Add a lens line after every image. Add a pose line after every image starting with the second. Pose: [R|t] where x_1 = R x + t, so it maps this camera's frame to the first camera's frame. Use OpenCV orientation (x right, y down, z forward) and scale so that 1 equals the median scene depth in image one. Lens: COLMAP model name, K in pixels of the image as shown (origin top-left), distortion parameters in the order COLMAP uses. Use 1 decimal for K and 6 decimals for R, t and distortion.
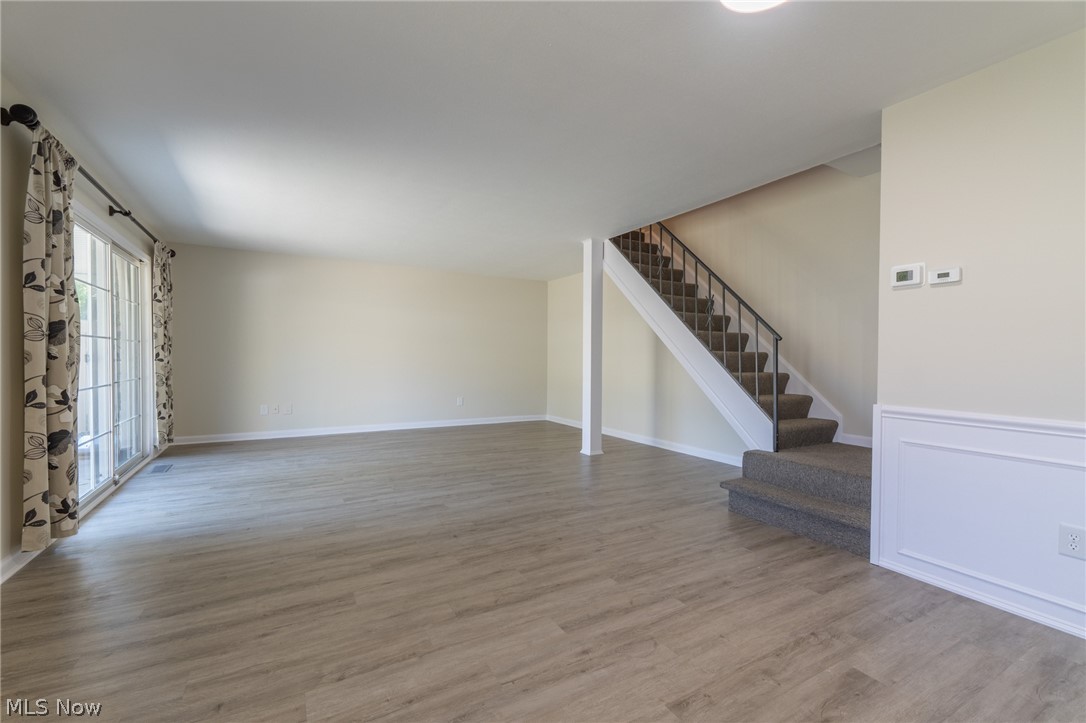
lens RADIAL K [[460.9, 0, 543.0], [0, 460.9, 361.5], [0, 0, 1]] dist [0.007788, -0.000229]
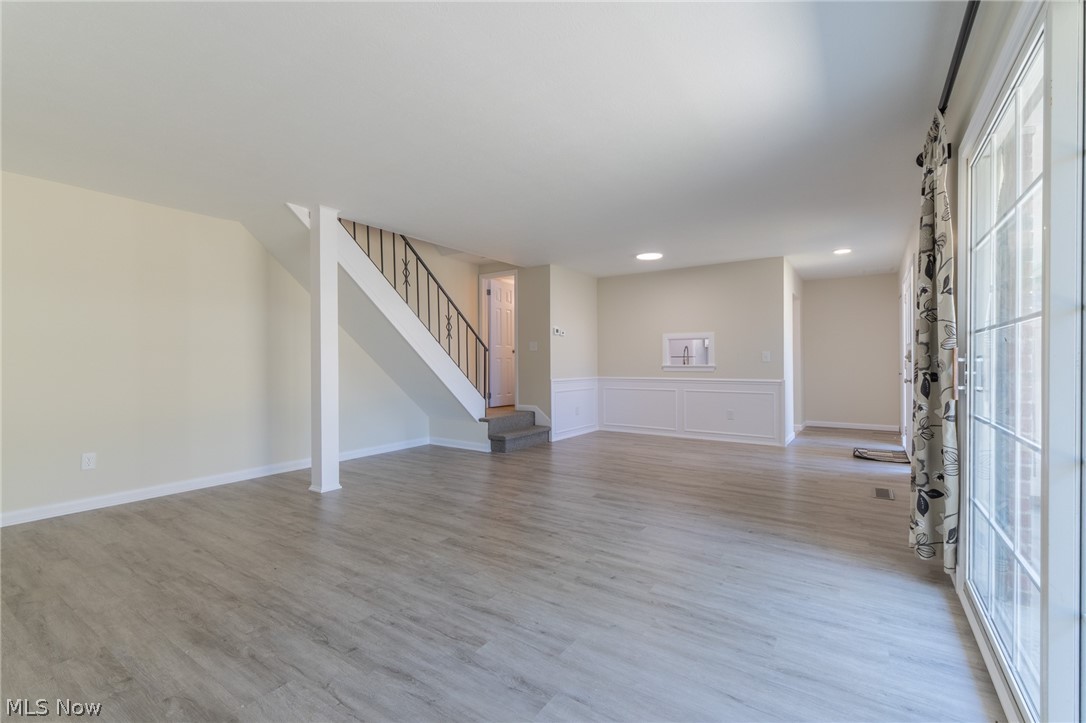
lens RADIAL K [[472.8, 0, 536.2], [0, 472.8, 363.8], [0, 0, 1]] dist [-0.000482, 0.000126]
pose [[-0.422493, -0.009810, 0.906313, -1.229495], [0.010077, 0.999829, 0.015520, -0.026441], [-0.906310, 0.015690, -0.422321, 1.662728]]
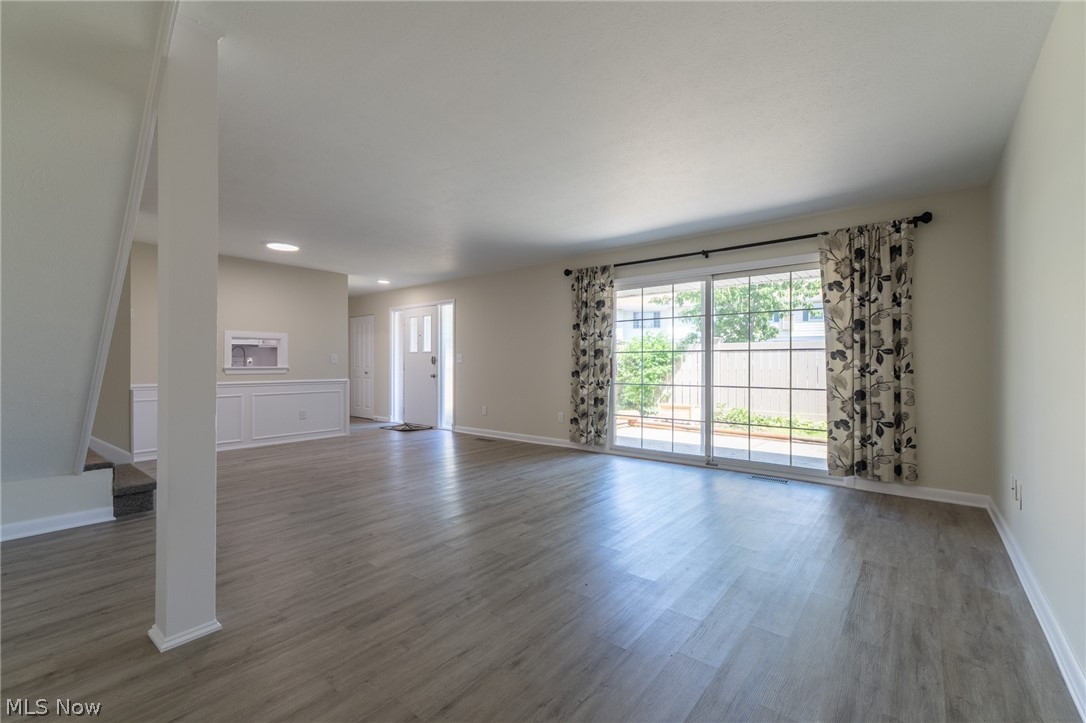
lens RADIAL K [[472.8, 0, 536.2], [0, 472.8, 363.8], [0, 0, 1]] dist [-0.000482, 0.000126]
pose [[-0.938507, -0.004337, -0.345233, -0.021795], [-0.009064, 0.999886, 0.012080, -0.028521], [0.345141, 0.014466, -0.938439, 2.377611]]
